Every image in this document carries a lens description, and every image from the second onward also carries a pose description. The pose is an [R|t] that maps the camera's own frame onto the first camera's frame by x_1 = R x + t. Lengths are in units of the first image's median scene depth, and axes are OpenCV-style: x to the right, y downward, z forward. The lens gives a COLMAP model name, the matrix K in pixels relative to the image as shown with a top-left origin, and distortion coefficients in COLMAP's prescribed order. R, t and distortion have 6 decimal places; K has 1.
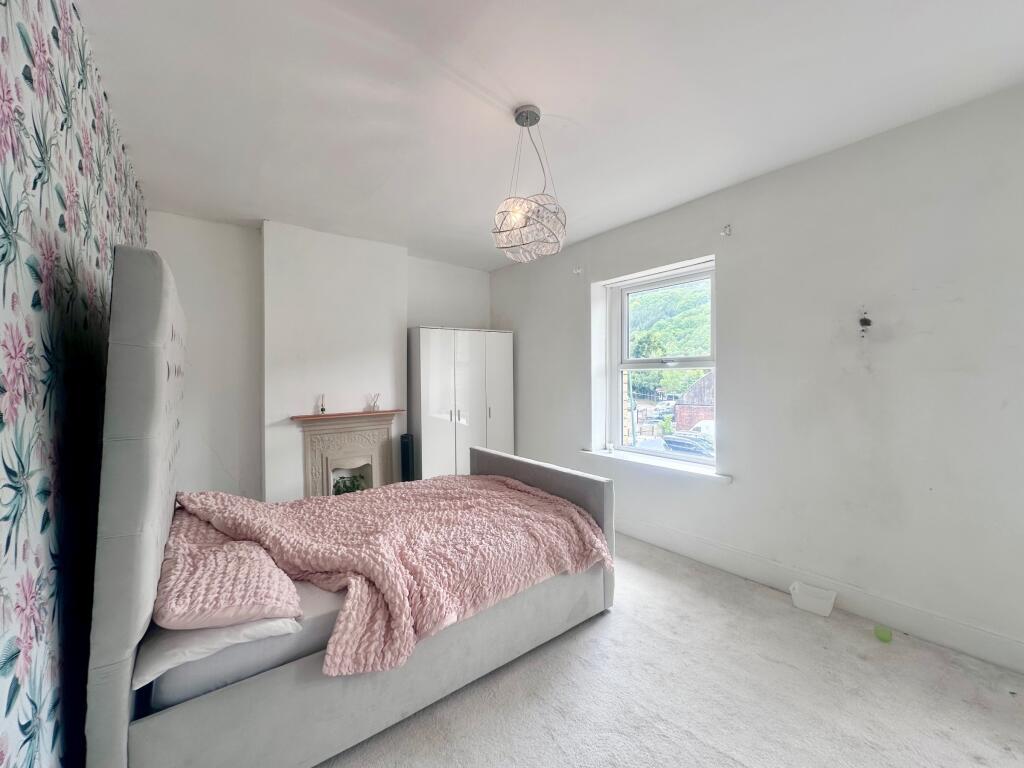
lens RADIAL K [[408.8, 0, 510.7], [0, 408.8, 386.2], [0, 0, 1]] dist [-0.005535, 0.001321]
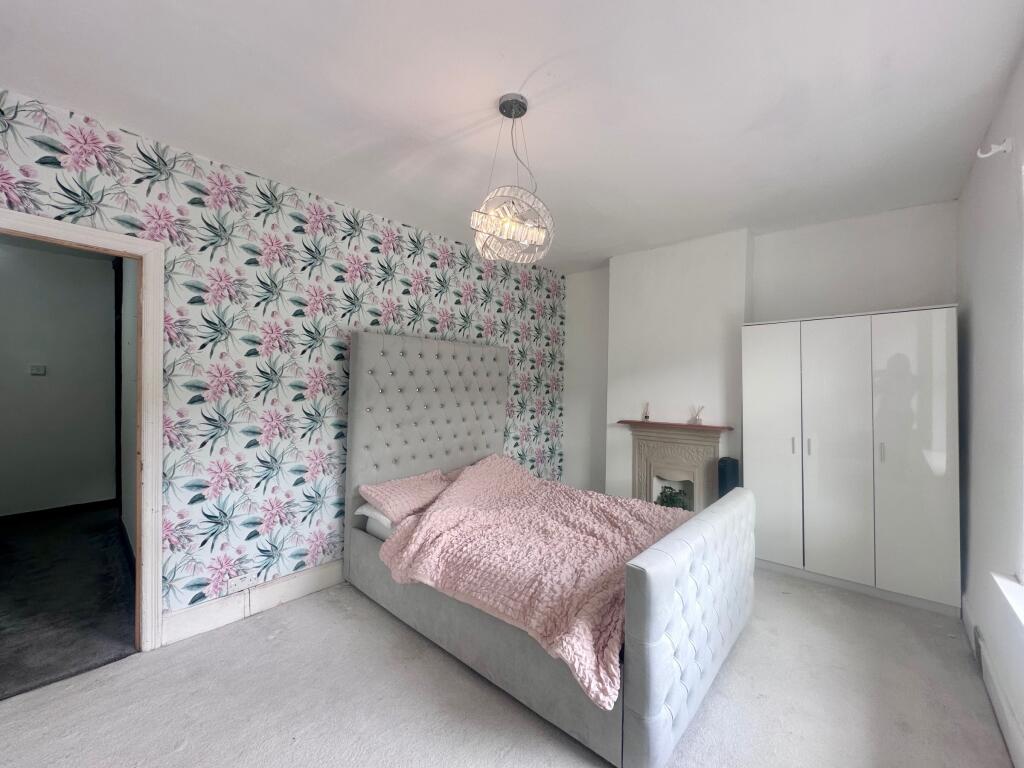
lens RADIAL K [[408.8, 0, 512.9], [0, 408.8, 385.3], [0, 0, 1]] dist [-0.005535, 0.001321]
pose [[0.189836, 0.015730, -0.981690, 0.726172], [-0.033849, 0.999382, 0.009468, -0.032270], [0.981232, 0.031432, 0.190251, 0.643975]]
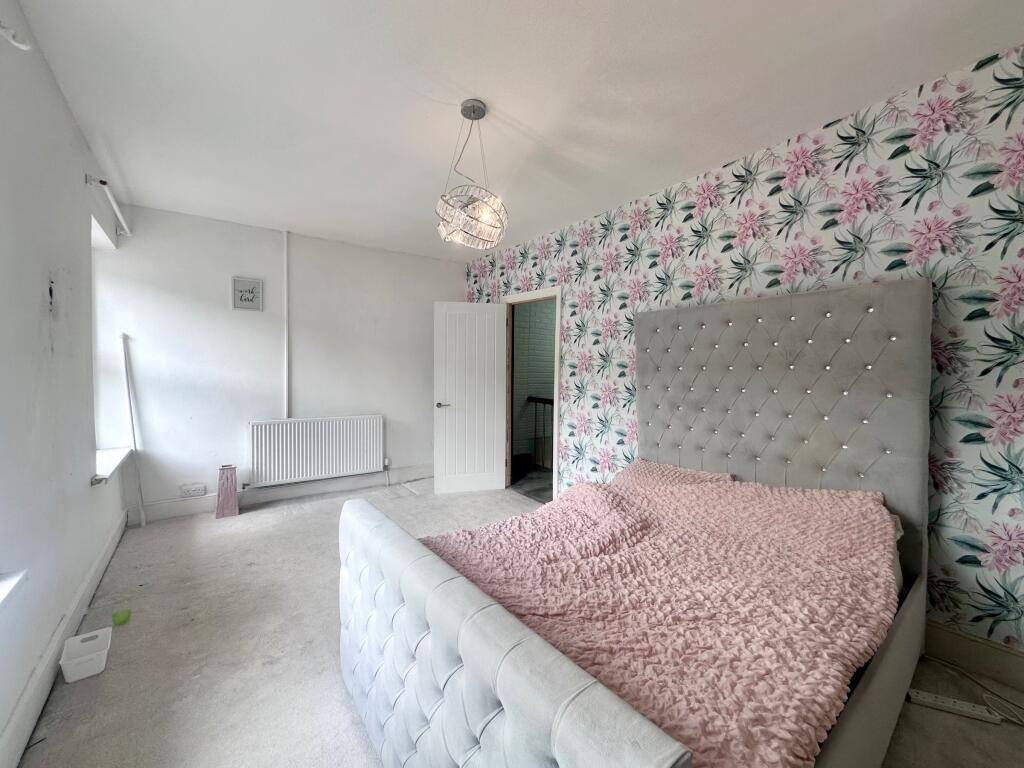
lens RADIAL K [[408.8, 0, 488.2], [0, 408.8, 365.5], [0, 0, 1]] dist [-0.005535, 0.001321]
pose [[-0.999064, 0.029673, 0.031462, -0.004057], [0.030622, 0.999076, 0.030151, -0.052354], [-0.030538, 0.031086, -0.999050, 1.591413]]
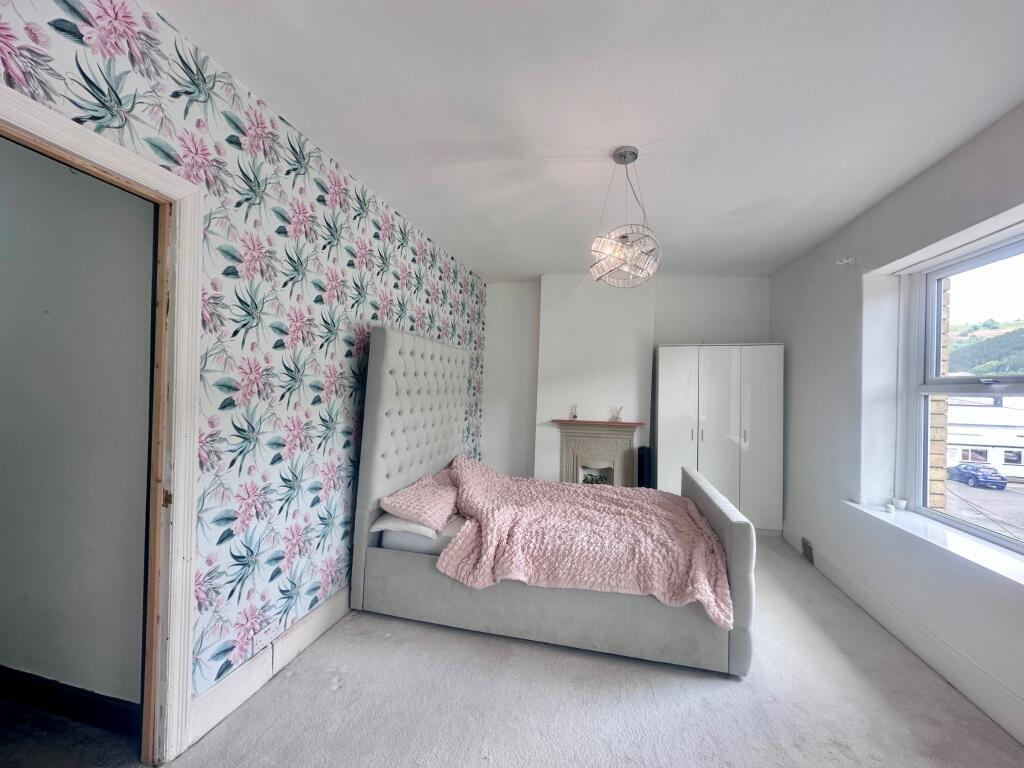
lens RADIAL K [[408.8, 0, 511.3], [0, 408.8, 385.7], [0, 0, 1]] dist [-0.005535, 0.001321]
pose [[0.634086, 0.021665, -0.772959, 0.534375], [-0.050725, 0.998620, -0.013622, -0.013358], [0.771597, 0.047846, 0.634310, 0.078471]]
